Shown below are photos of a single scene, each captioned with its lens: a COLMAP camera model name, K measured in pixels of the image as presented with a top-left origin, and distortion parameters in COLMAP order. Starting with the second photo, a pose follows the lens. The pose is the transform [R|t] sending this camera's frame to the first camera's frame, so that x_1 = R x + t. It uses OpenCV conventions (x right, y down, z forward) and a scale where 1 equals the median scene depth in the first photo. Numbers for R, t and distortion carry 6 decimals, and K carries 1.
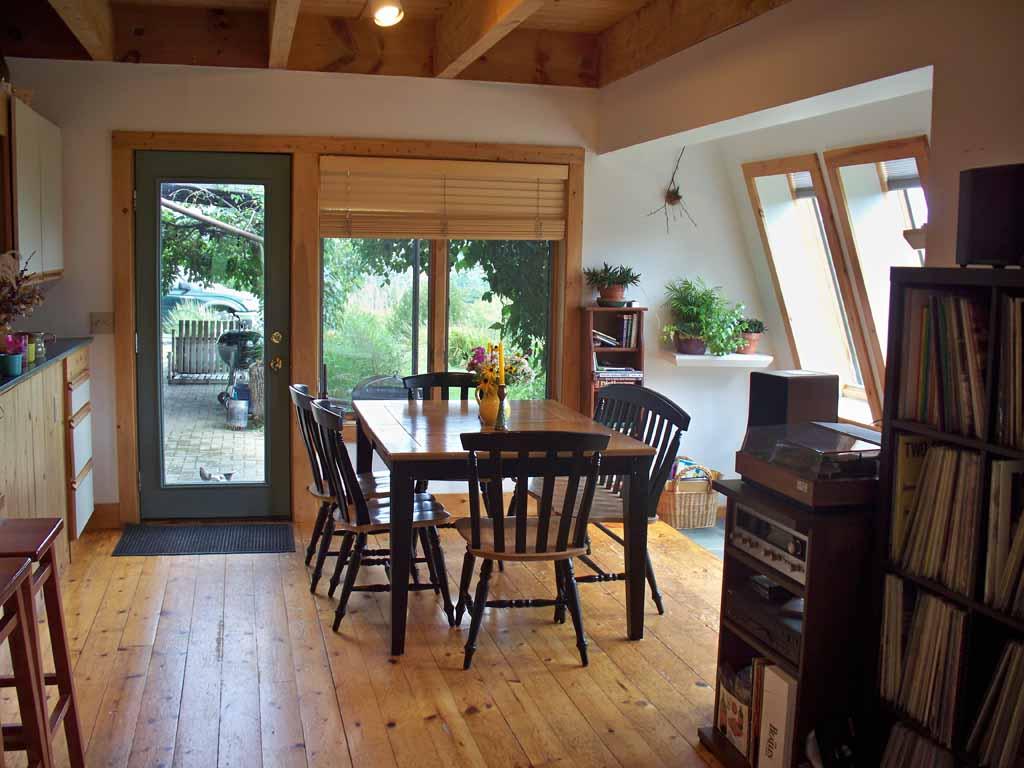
lens RADIAL K [[1064.8, 0, 519.6], [0, 1064.8, 393.9], [0, 0, 1]] dist [-0.137165, 0.000000]
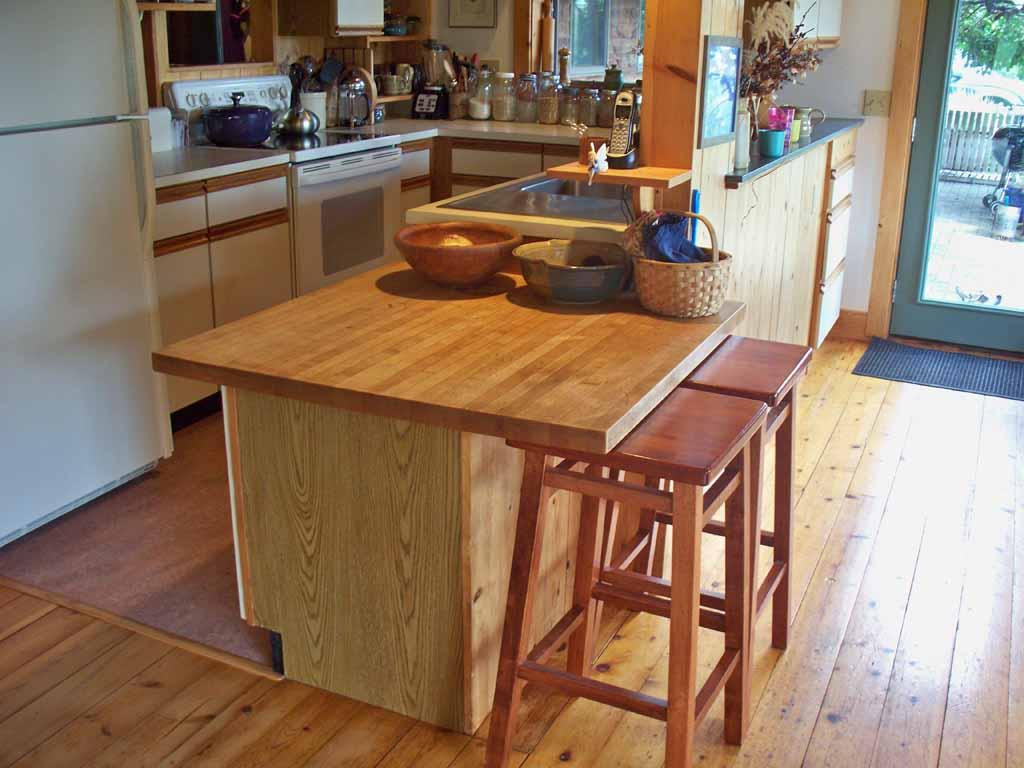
lens RADIAL K [[1064.8, 0, 520.8], [0, 1064.8, 388.1], [0, 0, 1]] dist [-0.137165, 0.000000]
pose [[0.774478, 0.197382, -0.601019, -0.070386], [-0.078326, 0.972686, 0.218512, -0.003559], [0.627733, -0.122157, 0.768784, 0.134878]]
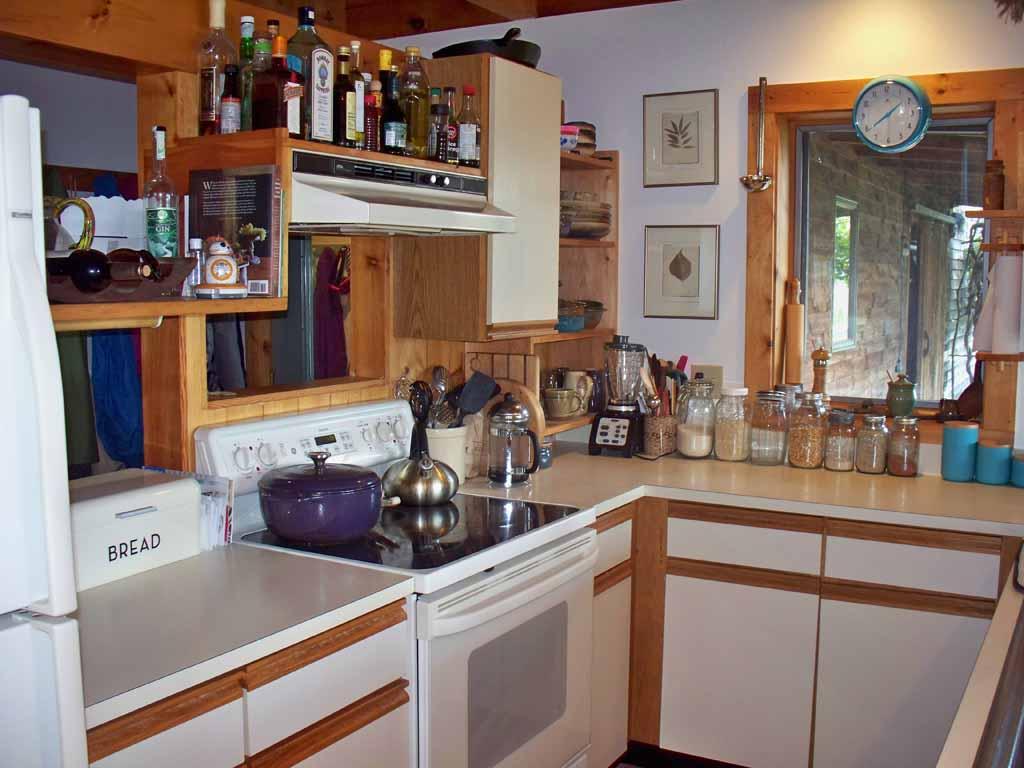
lens RADIAL K [[1064.8, 0, 505.2], [0, 1064.8, 386.3], [0, 0, 1]] dist [-0.137165, 0.000000]
pose [[0.707090, 0.052983, -0.705136, -0.335572], [-0.078930, 0.996871, -0.004245, -0.053836], [0.702704, 0.058658, 0.709060, 0.332075]]
